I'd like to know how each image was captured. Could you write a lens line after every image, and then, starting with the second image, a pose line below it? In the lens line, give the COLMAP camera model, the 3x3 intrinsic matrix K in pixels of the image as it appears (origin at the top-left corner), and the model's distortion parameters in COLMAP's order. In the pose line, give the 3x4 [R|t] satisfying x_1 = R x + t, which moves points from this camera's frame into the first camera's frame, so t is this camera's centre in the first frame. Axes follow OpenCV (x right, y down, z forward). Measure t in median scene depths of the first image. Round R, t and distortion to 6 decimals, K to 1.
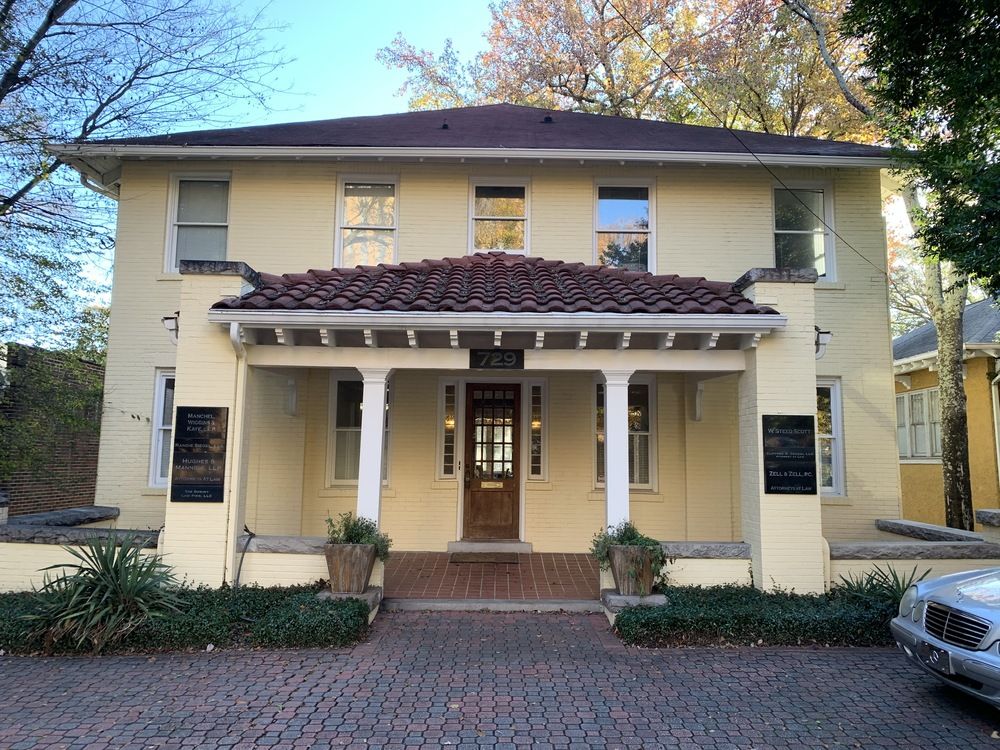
lens RADIAL K [[748.3, 0, 500.0], [0, 748.3, 375.0], [0, 0, 1]] dist [0.009880, 0.005826]
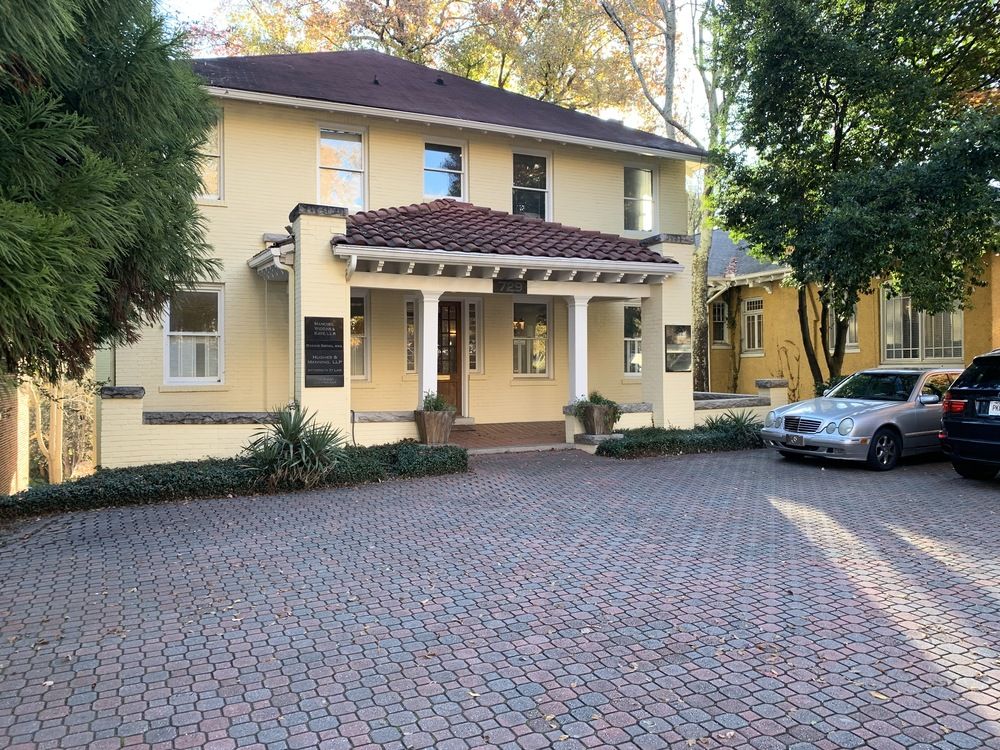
lens RADIAL K [[712.0, 0, 503.2], [0, 712.0, 376.4], [0, 0, 1]] dist [0.062755, -0.000591]
pose [[0.917837, -0.025174, 0.396157, -0.595343], [-0.023590, 0.992764, 0.117738, -0.011055], [-0.396255, -0.117410, 0.910603, -0.299351]]
